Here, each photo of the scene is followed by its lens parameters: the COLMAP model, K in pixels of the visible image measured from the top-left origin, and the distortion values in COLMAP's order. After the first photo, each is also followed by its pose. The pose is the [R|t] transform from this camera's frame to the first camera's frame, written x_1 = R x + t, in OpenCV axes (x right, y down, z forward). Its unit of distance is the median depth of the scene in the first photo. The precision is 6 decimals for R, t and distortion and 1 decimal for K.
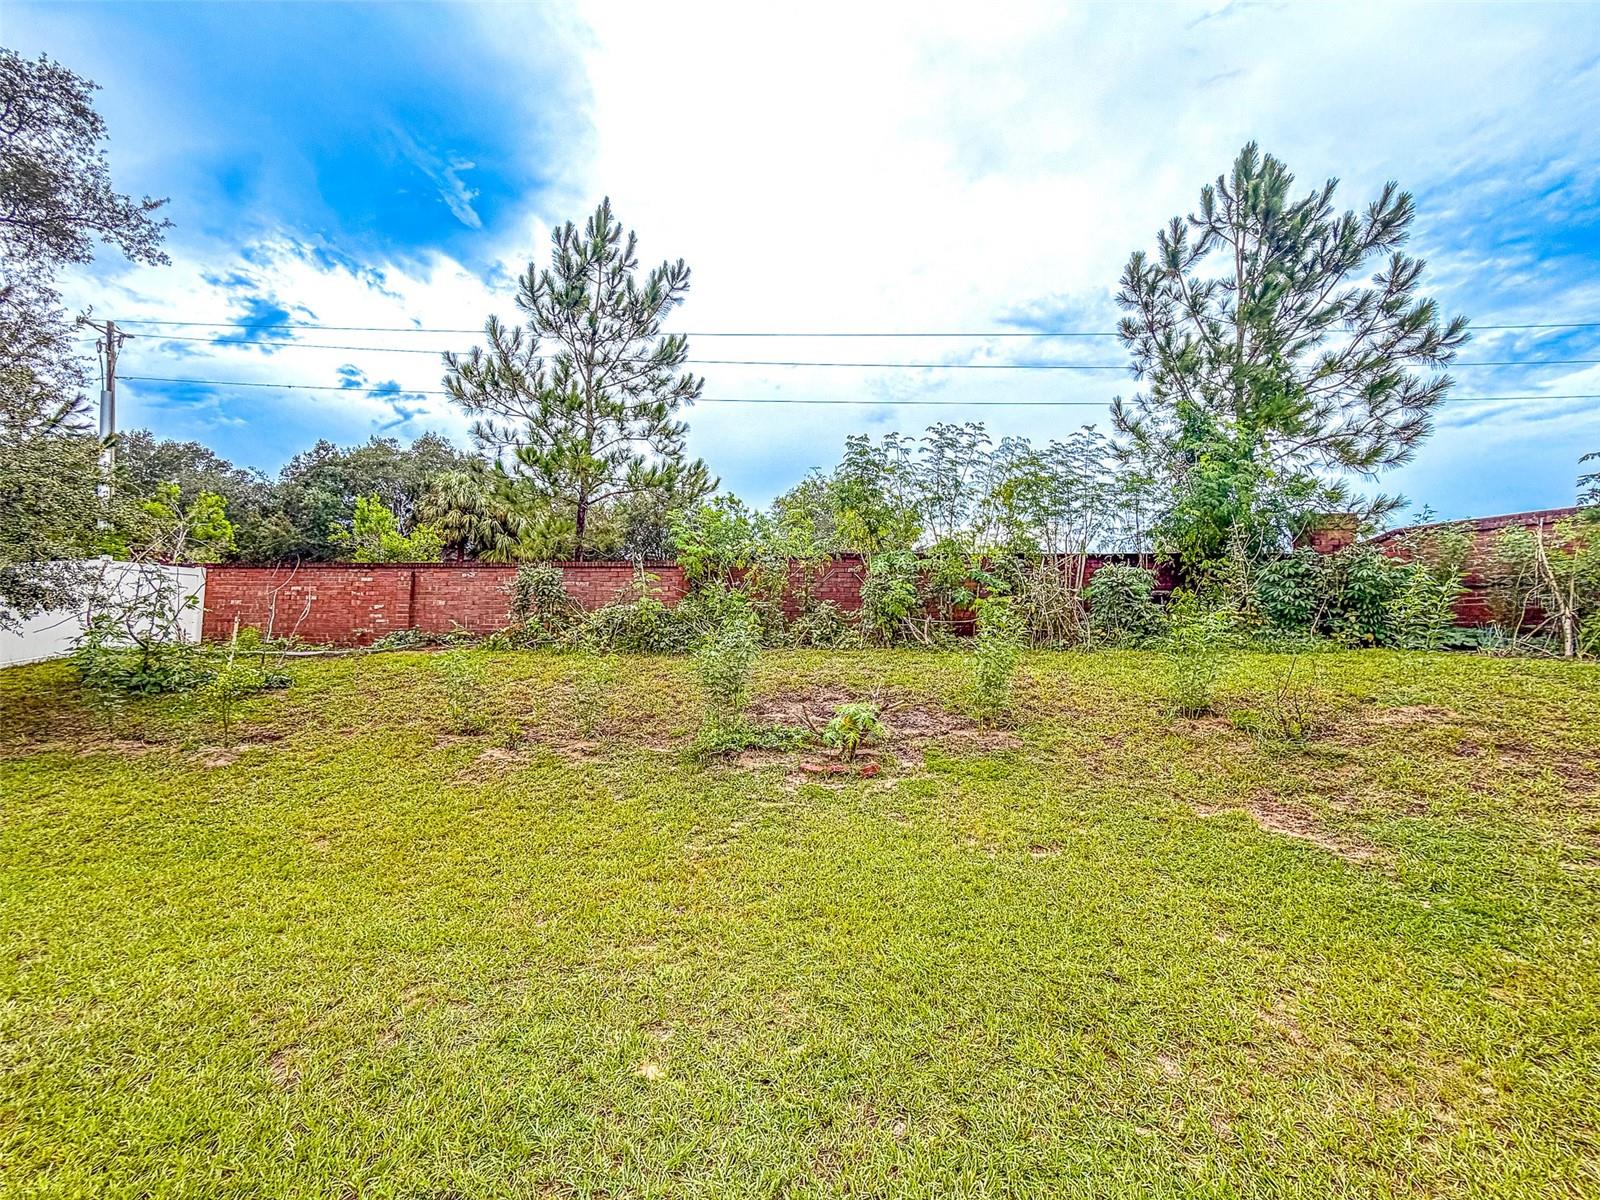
lens RADIAL K [[637.0, 0, 800.0], [0, 637.0, 600.0], [0, 0, 1]] dist [-0.027753, 0.000286]
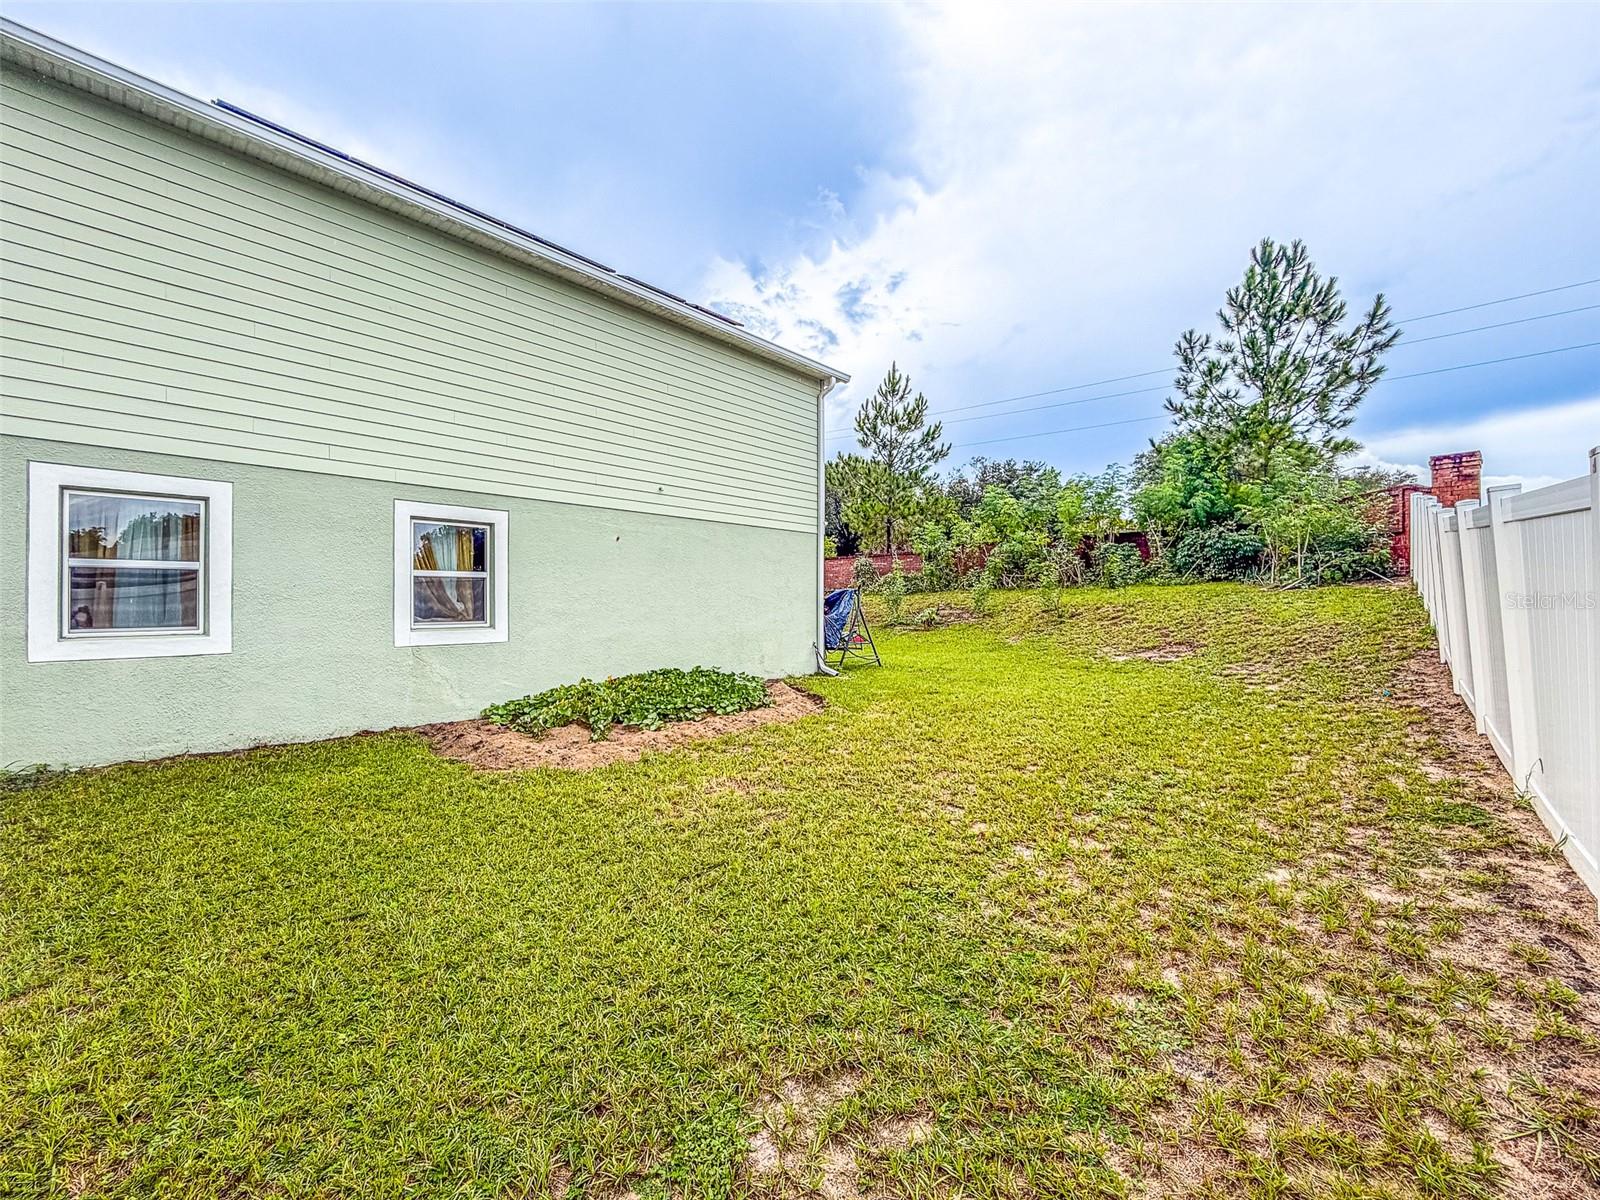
lens RADIAL K [[637.0, 0, 800.0], [0, 637.0, 600.0], [0, 0, 1]] dist [-0.027753, 0.000286]
pose [[0.769930, -0.010715, -0.638039, 0.739884], [0.055834, 0.997156, 0.050630, -0.020956], [0.635681, -0.074606, 0.768338, -0.775903]]
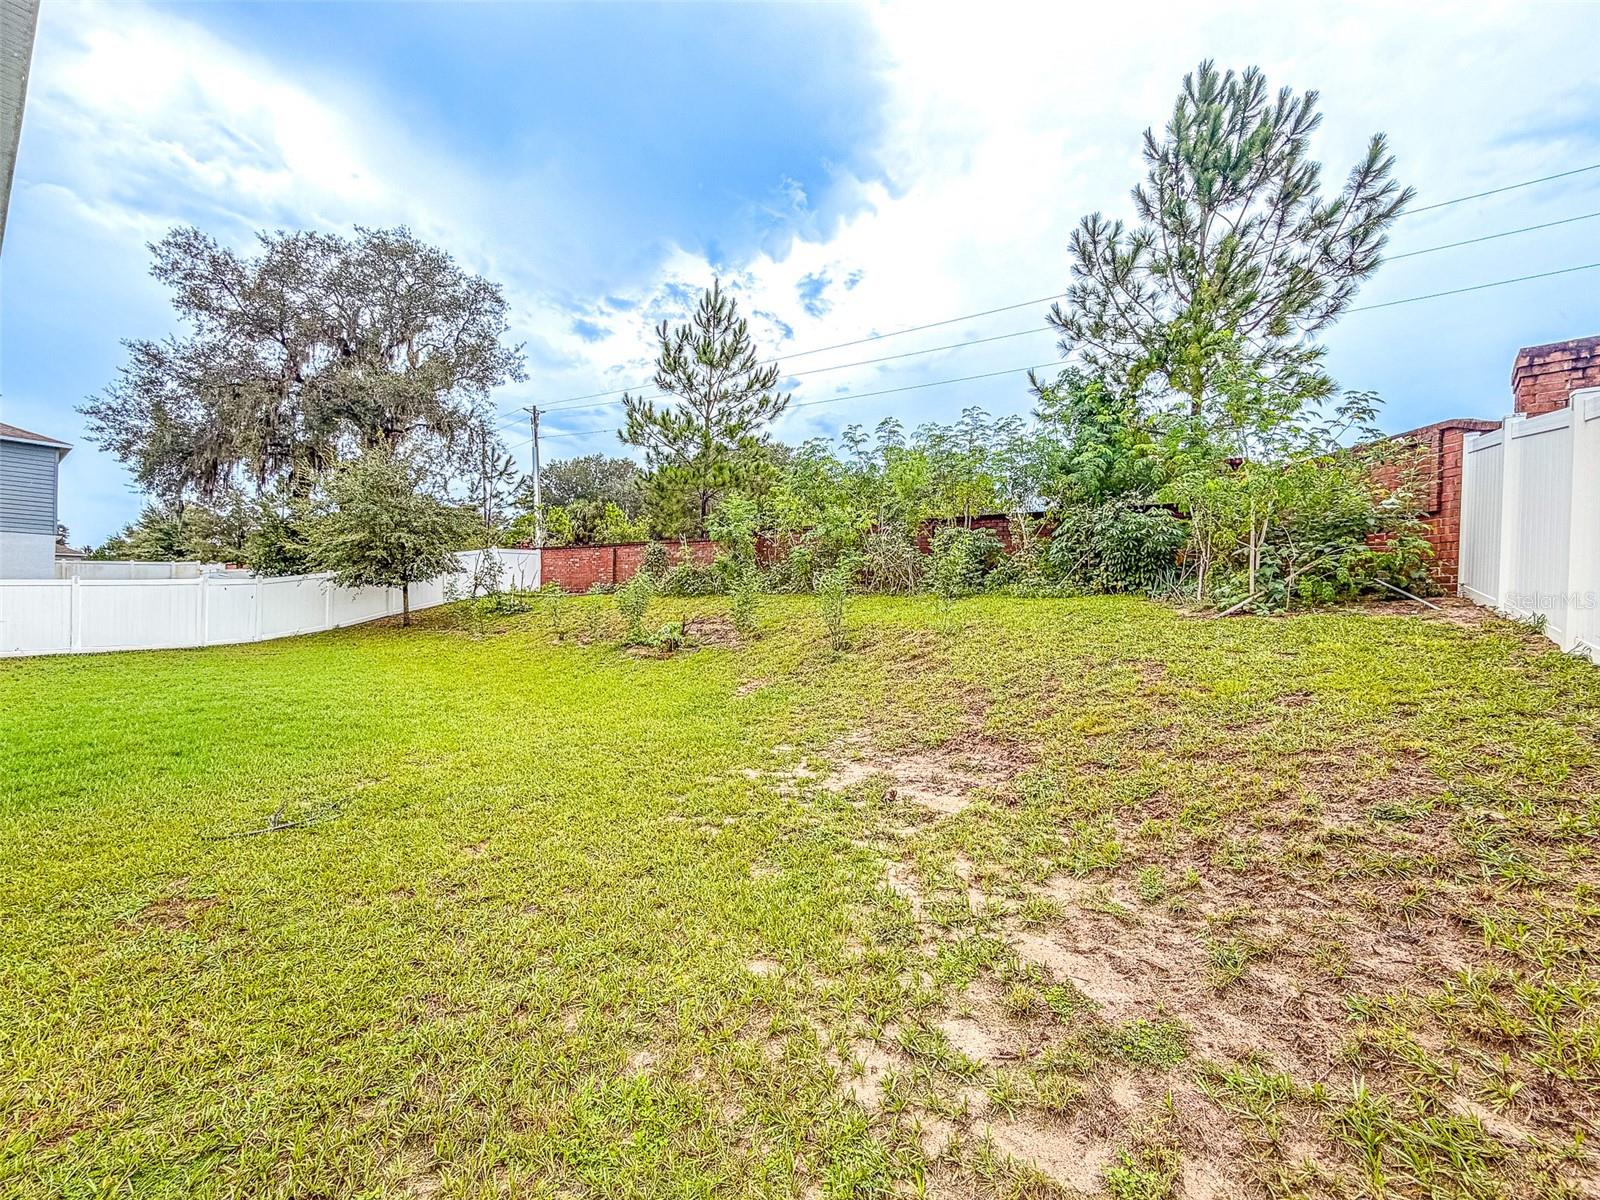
lens RADIAL K [[631.1, 0, 805.5], [0, 631.1, 611.0], [0, 0, 1]] dist [-0.024244, -0.000076]
pose [[0.824877, 0.021407, -0.564907, 0.704600], [0.028439, 0.996446, 0.079286, 0.003023], [0.564596, -0.081466, 0.821337, -0.117762]]
